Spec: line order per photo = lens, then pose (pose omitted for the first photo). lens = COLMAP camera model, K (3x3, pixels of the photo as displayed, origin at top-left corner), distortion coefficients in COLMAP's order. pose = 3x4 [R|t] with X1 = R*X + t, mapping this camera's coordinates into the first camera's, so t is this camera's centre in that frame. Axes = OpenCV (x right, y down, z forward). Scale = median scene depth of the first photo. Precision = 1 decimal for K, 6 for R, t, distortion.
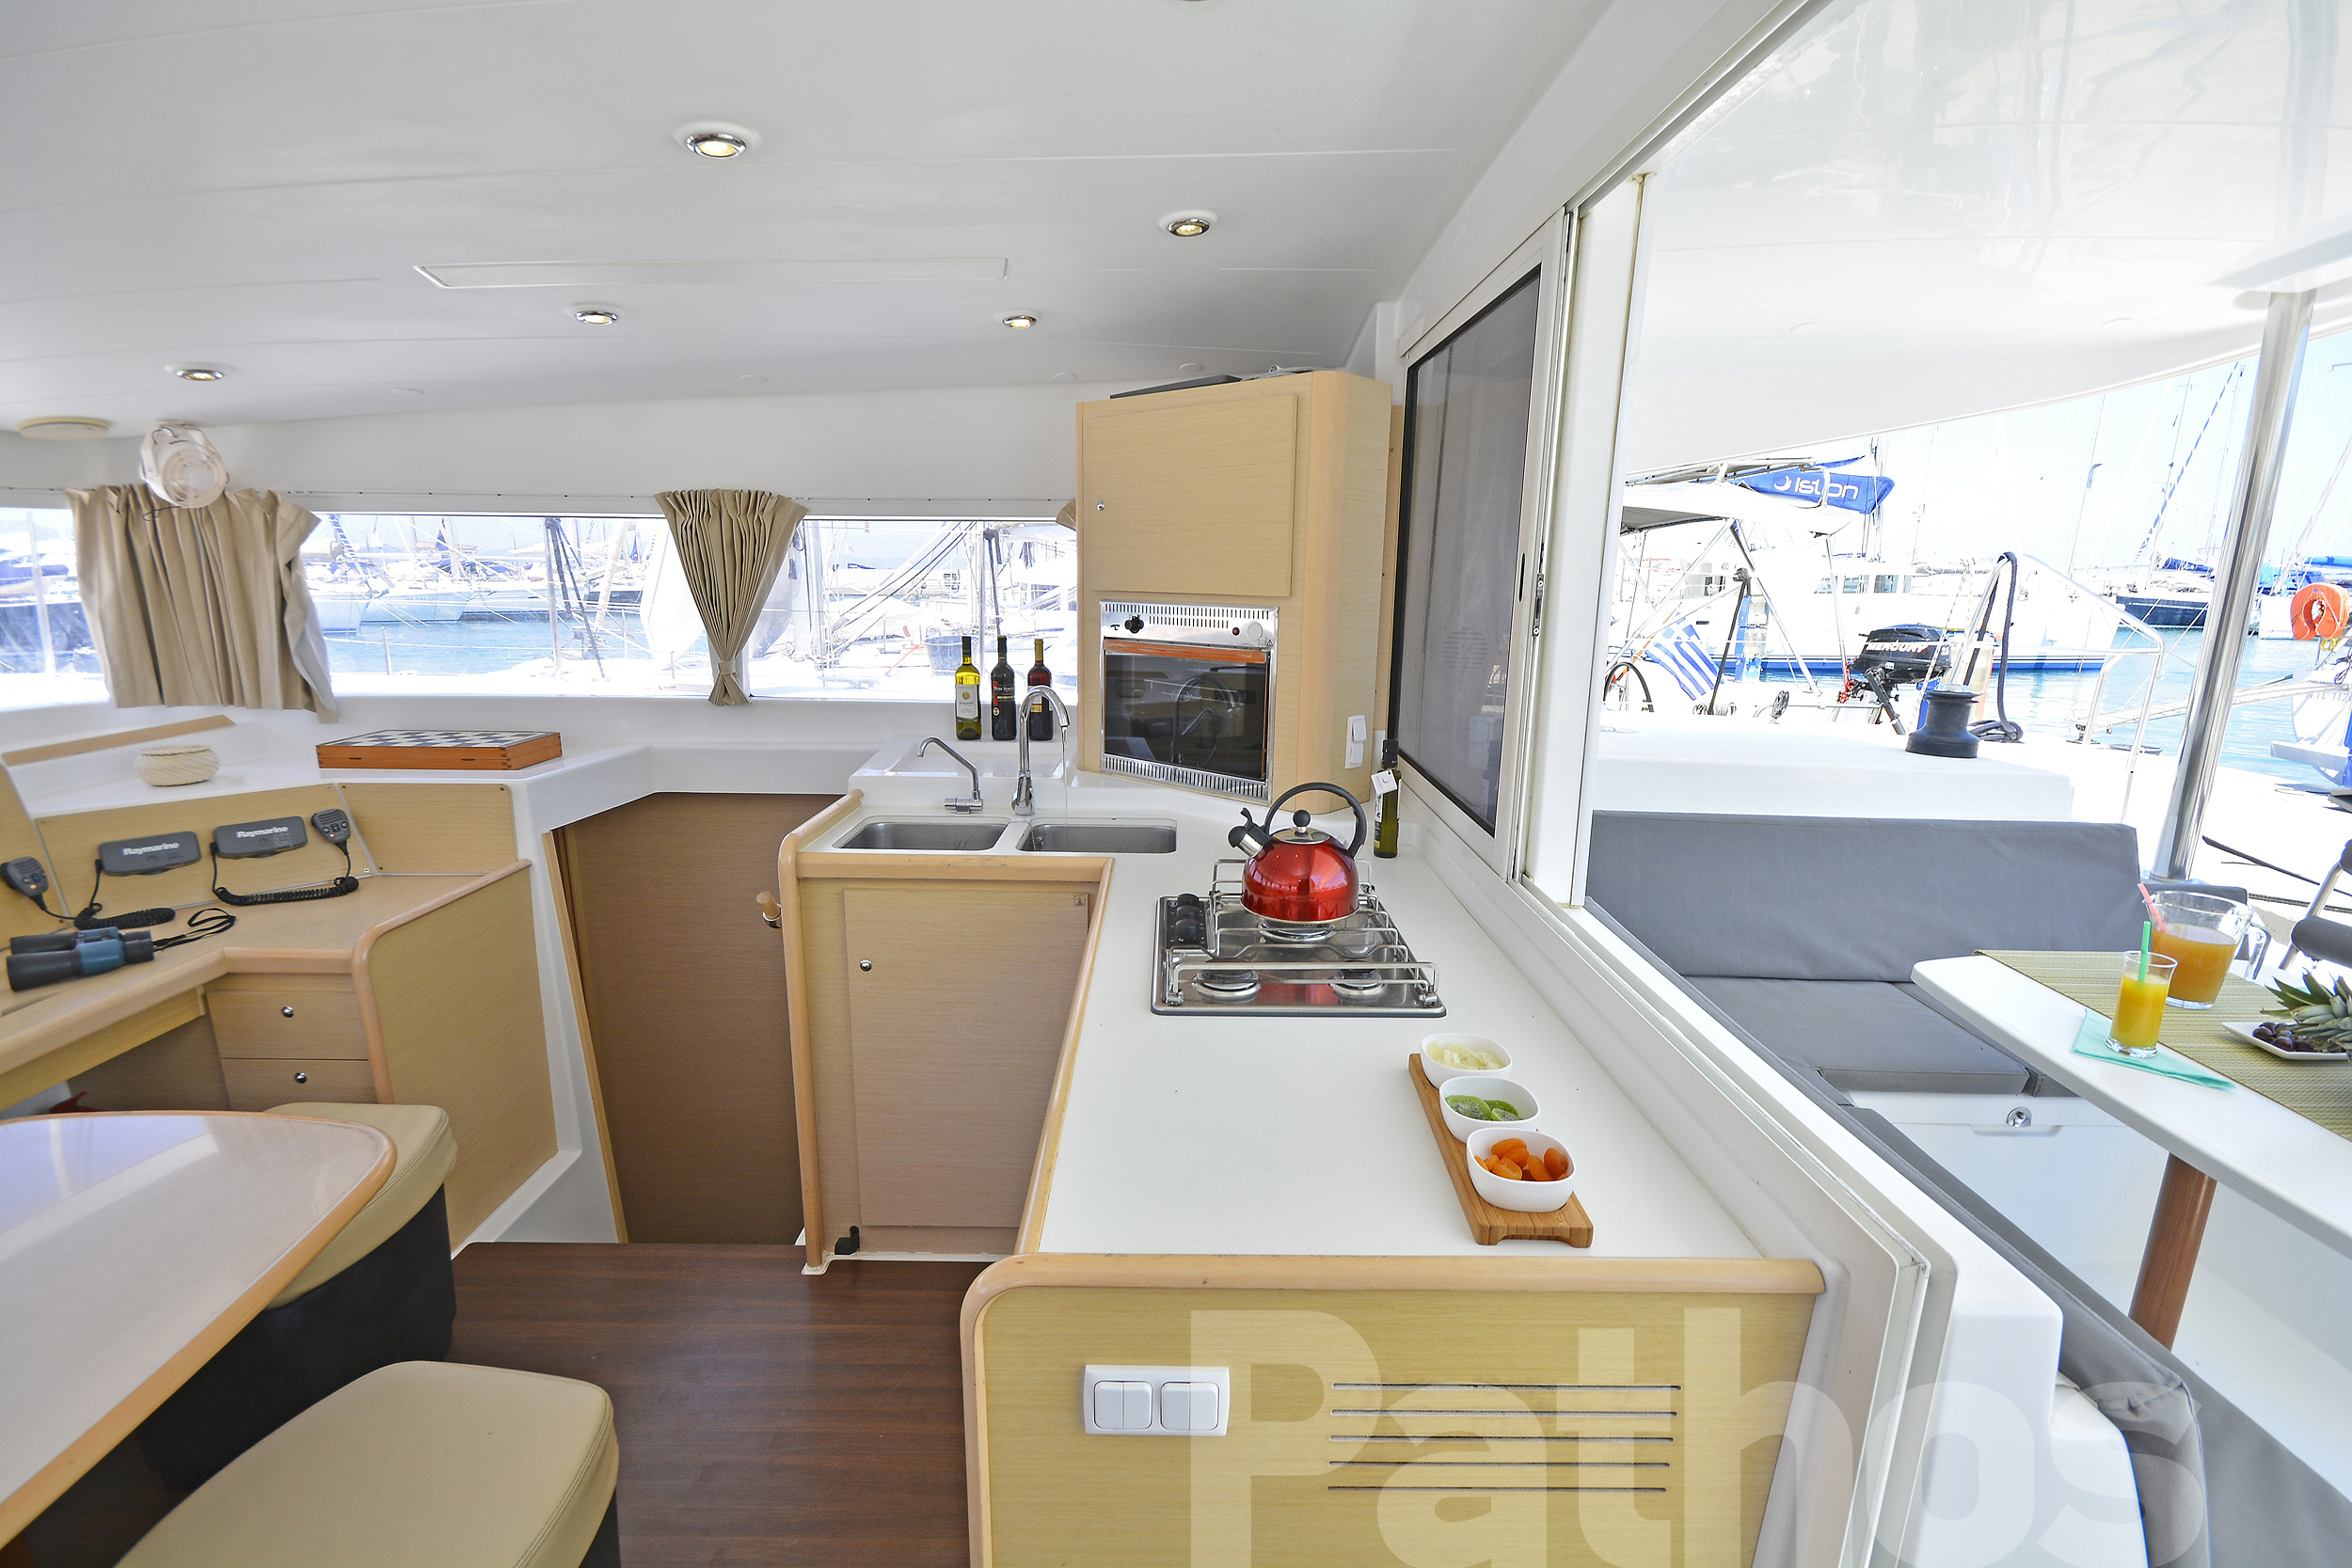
lens RADIAL K [[1037.0, 0, 1177.4], [0, 1037.0, 804.3], [0, 0, 1]] dist [0.004101, -0.007202]
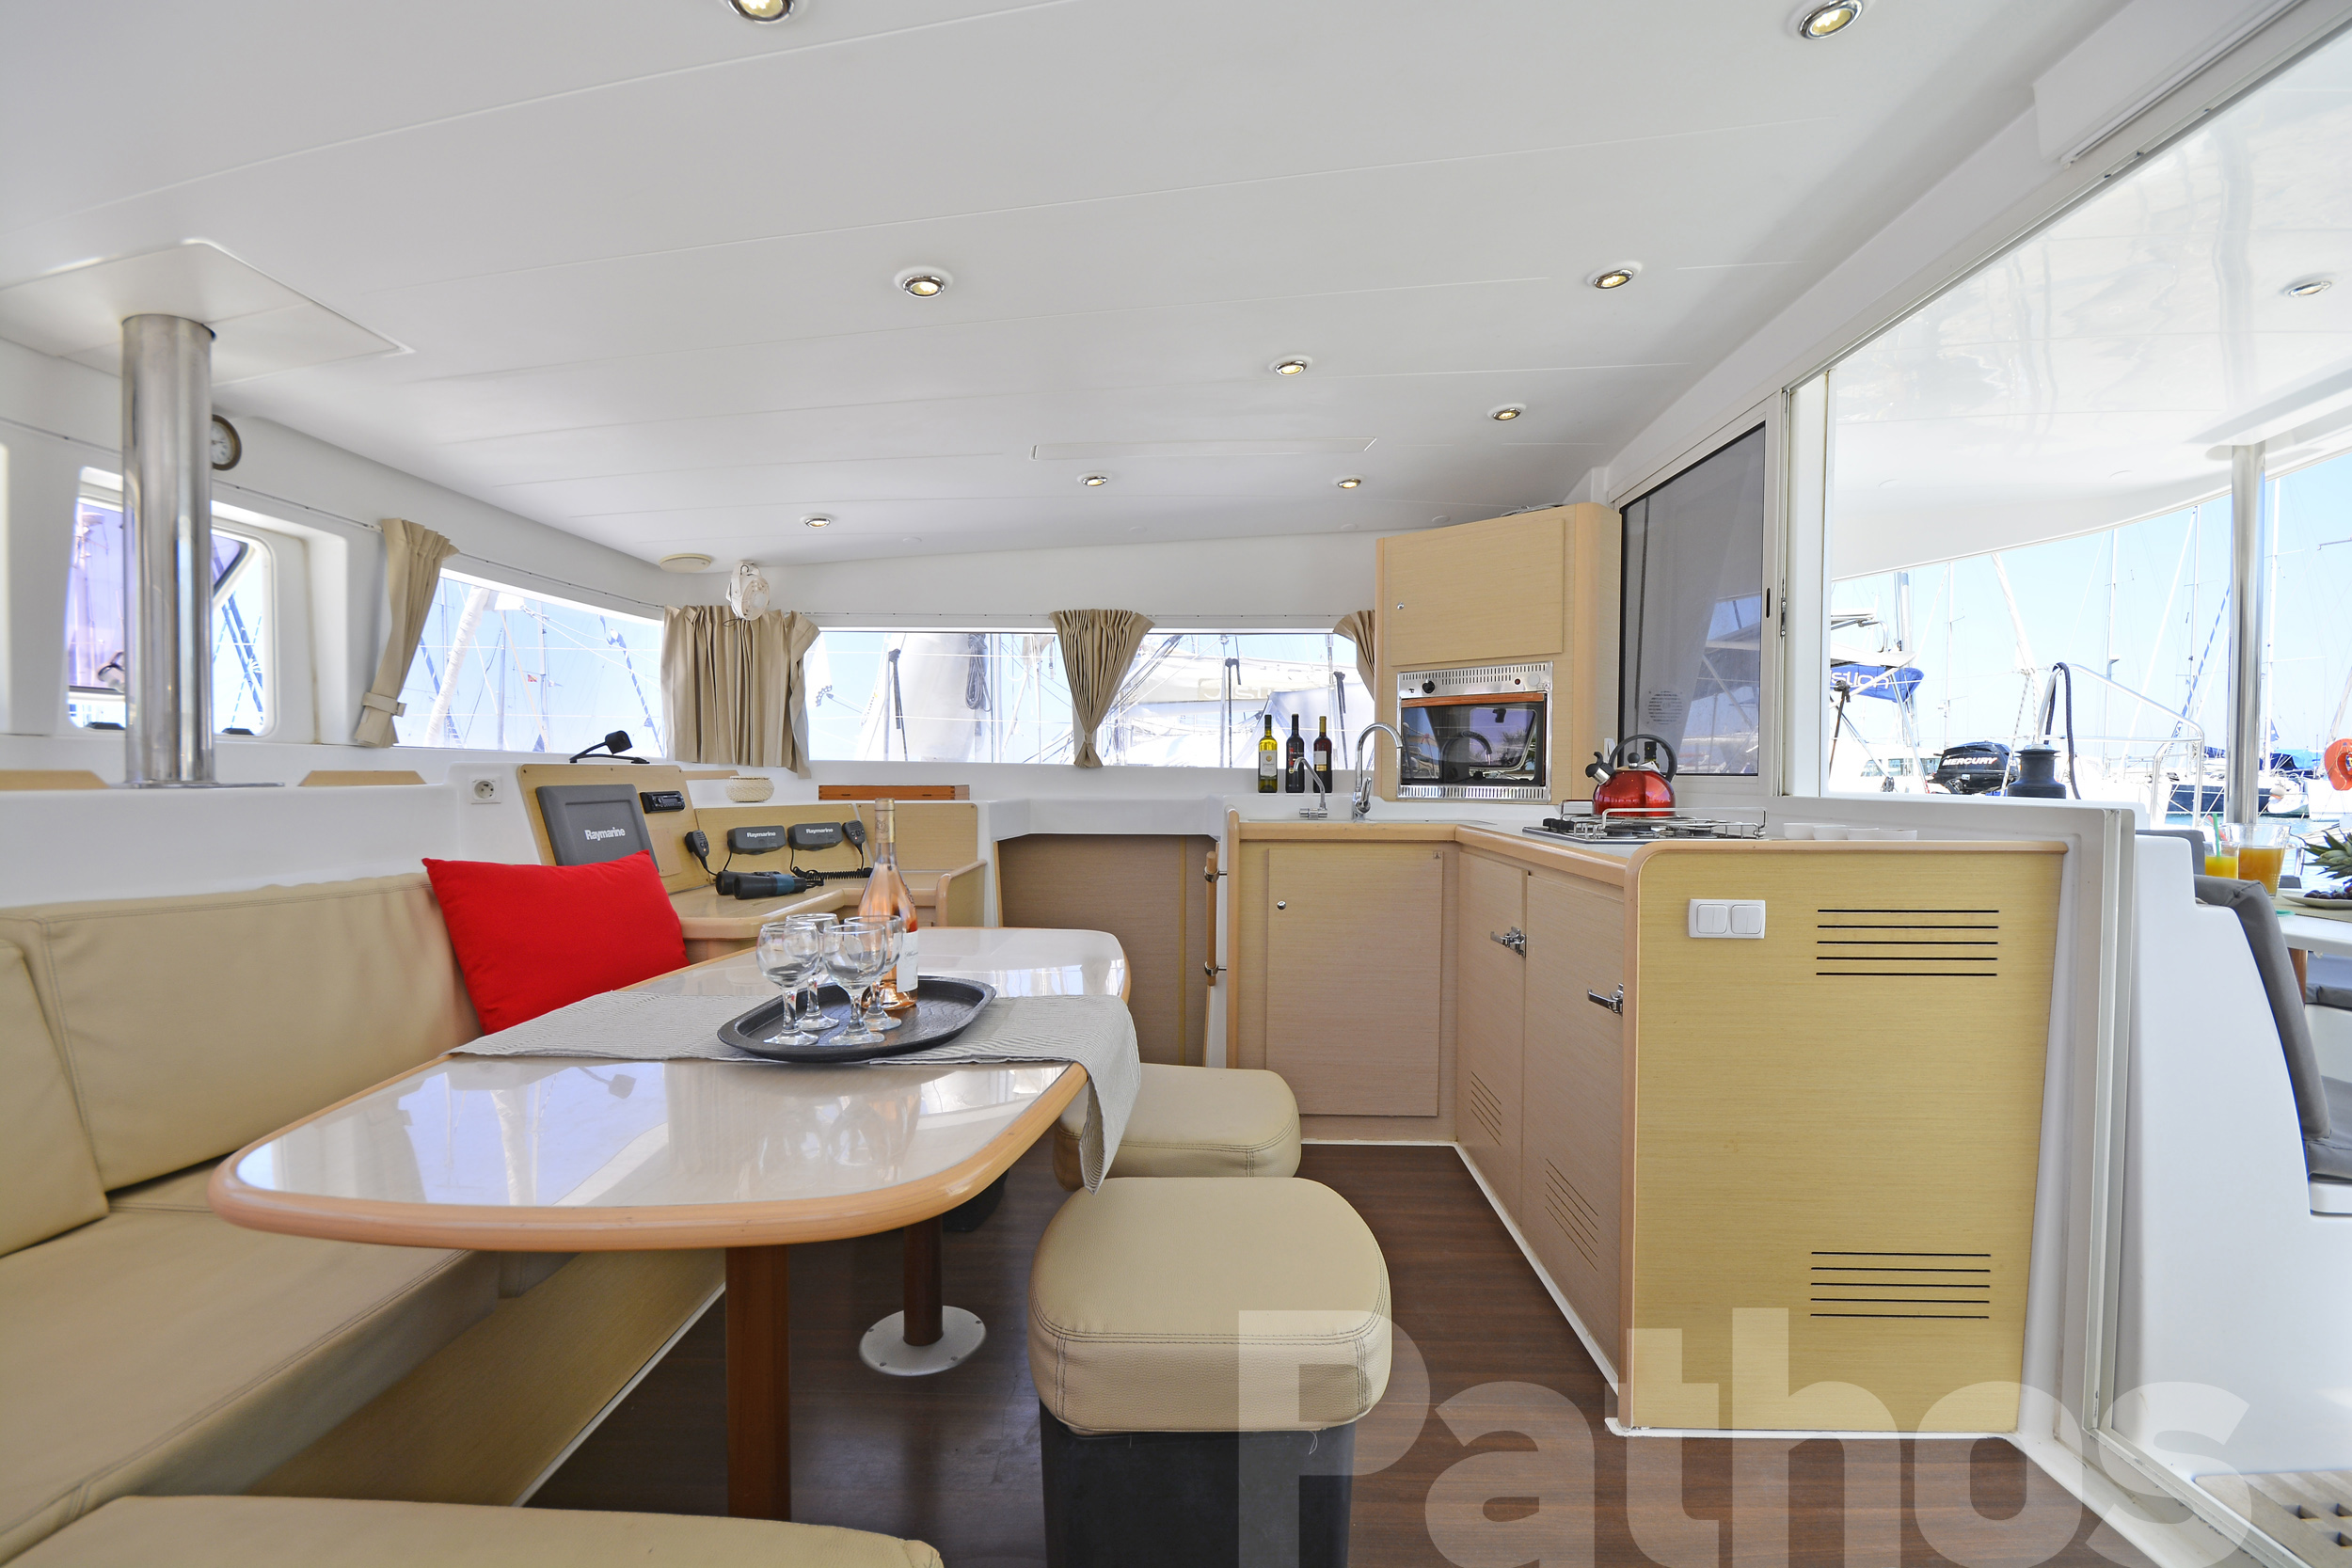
lens RADIAL K [[1037.0, 0, 1176.5], [0, 1037.0, 805.8], [0, 0, 1]] dist [0.004101, -0.007202]
pose [[0.999404, -0.009961, -0.033047, -0.309639], [0.003438, 0.981420, -0.191842, 0.229437], [0.034344, 0.191614, 0.980869, -0.314540]]
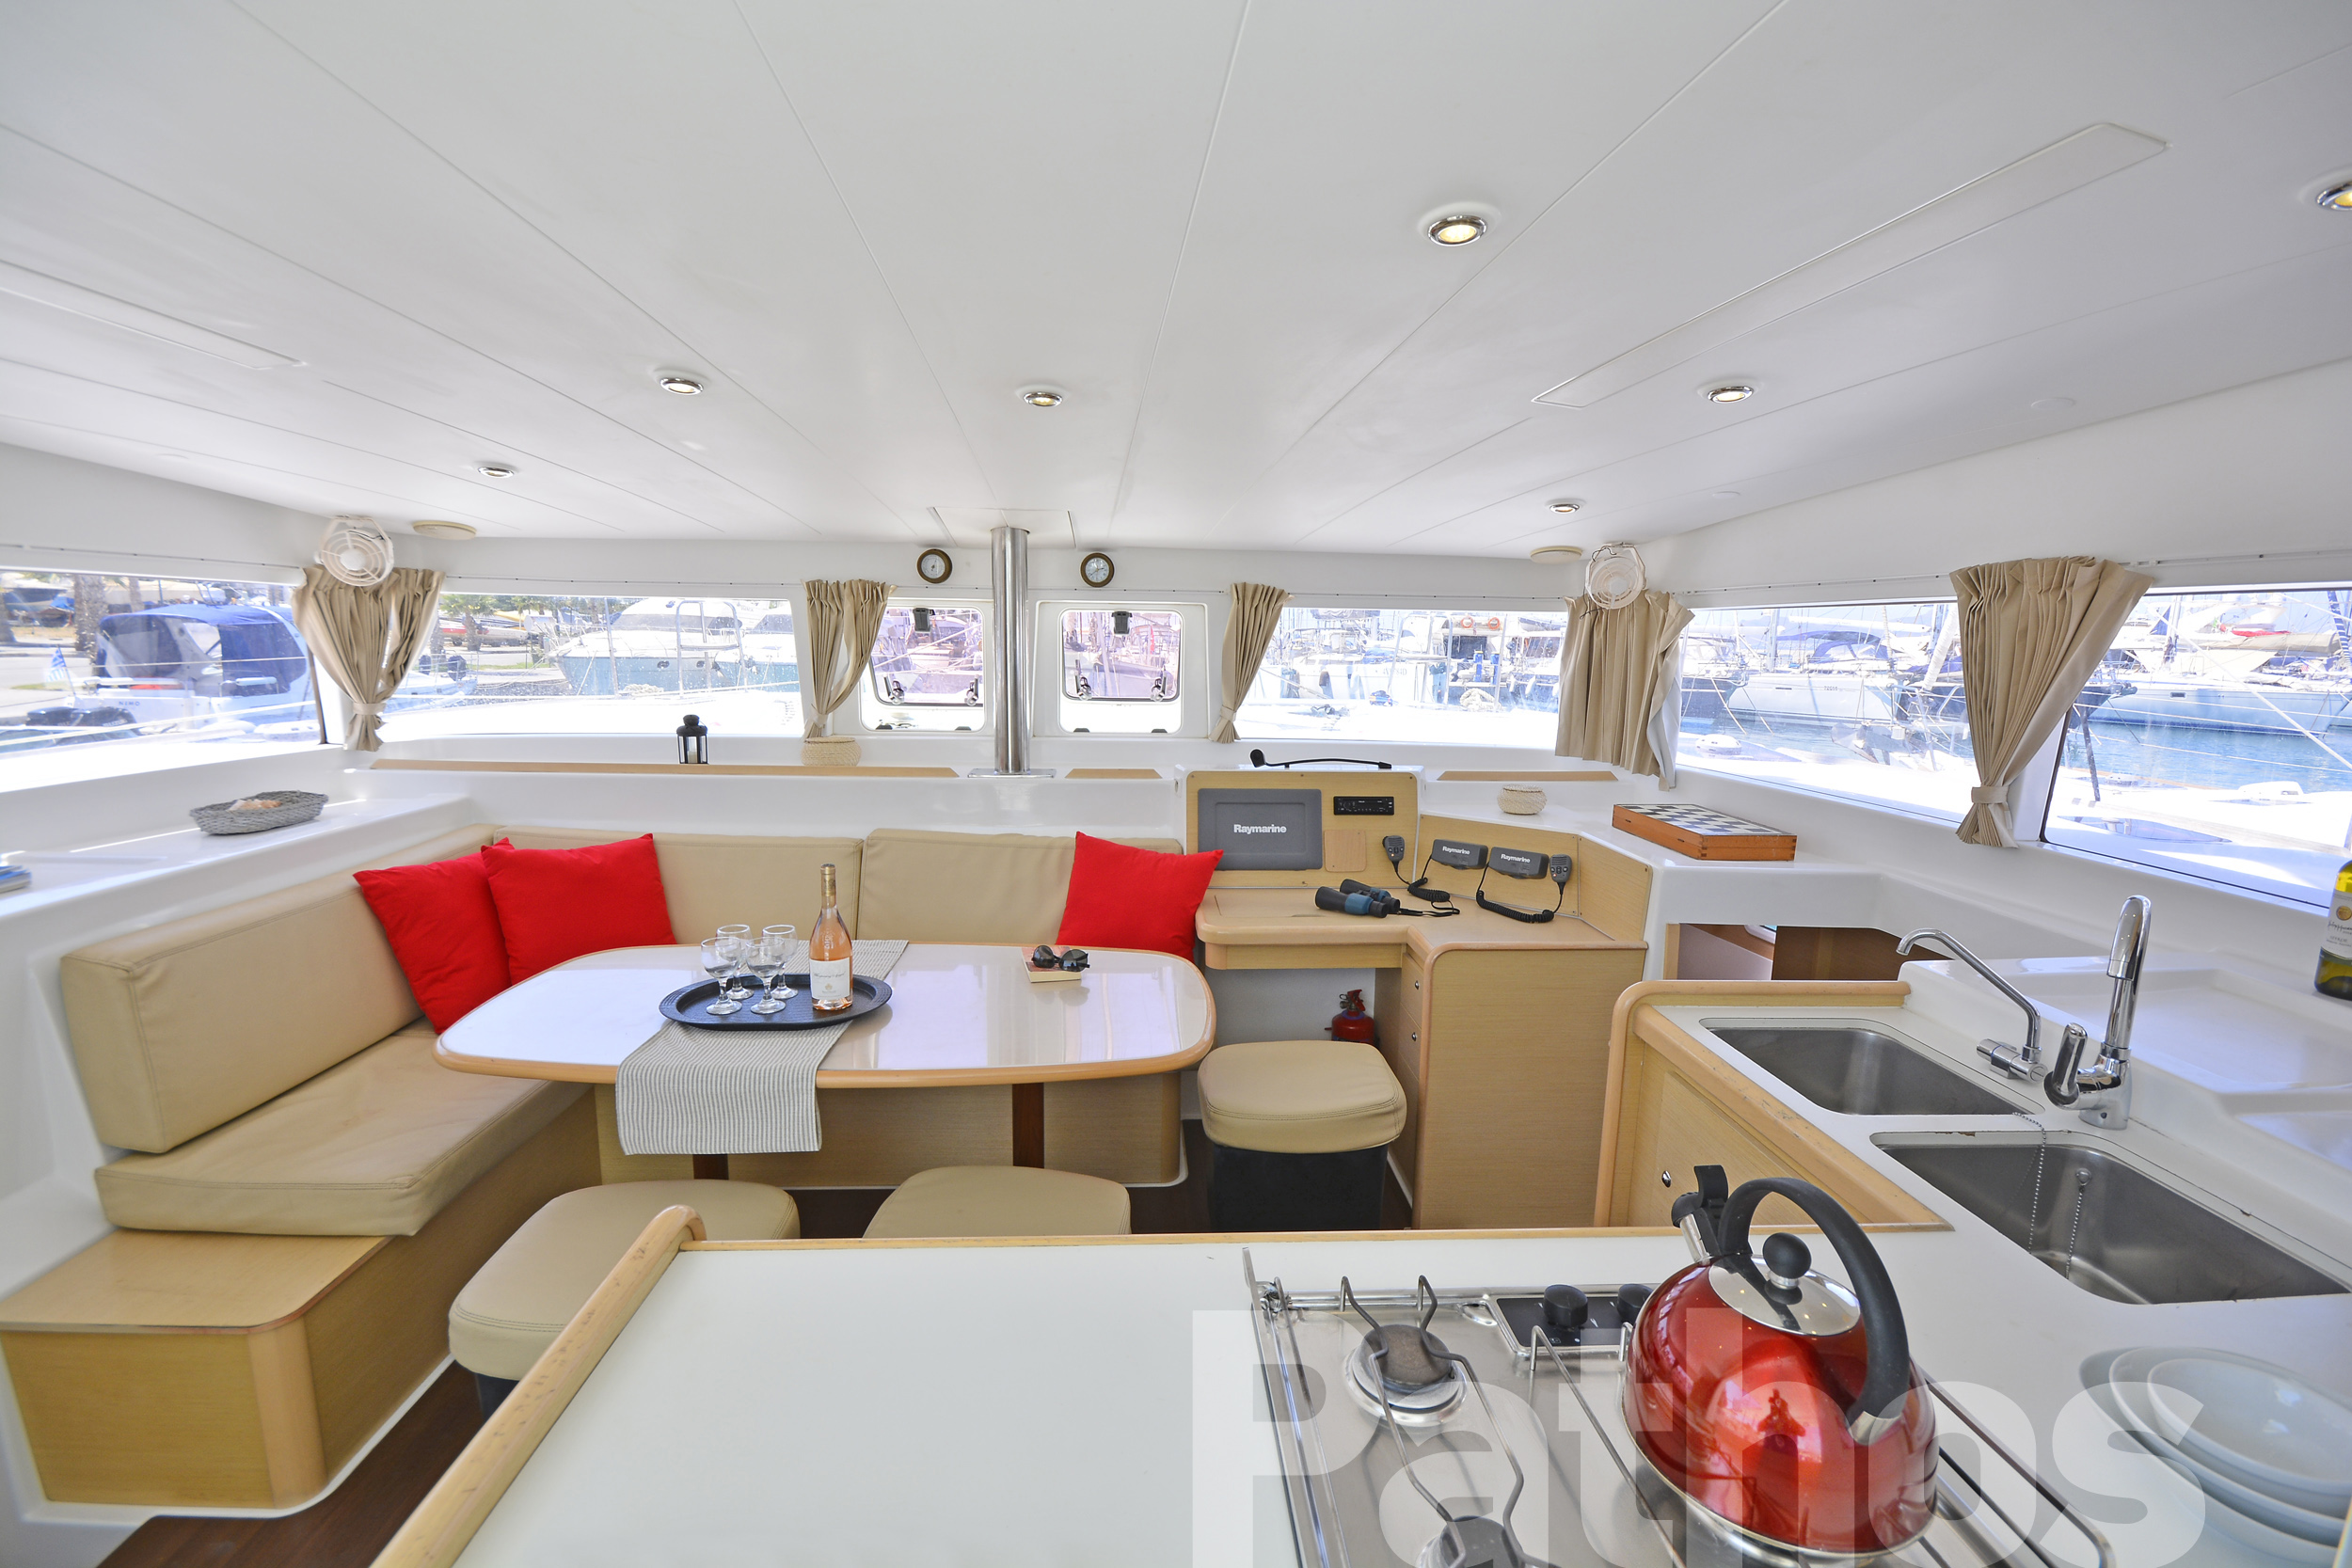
lens RADIAL K [[1037.0, 0, 1195.8], [0, 1037.0, 803.4], [0, 0, 1]] dist [0.004101, -0.007202]
pose [[0.060664, 0.151170, -0.986645, 0.299470], [-0.236204, 0.962564, 0.132958, -0.100360], [0.969808, 0.224984, 0.094100, 0.420707]]
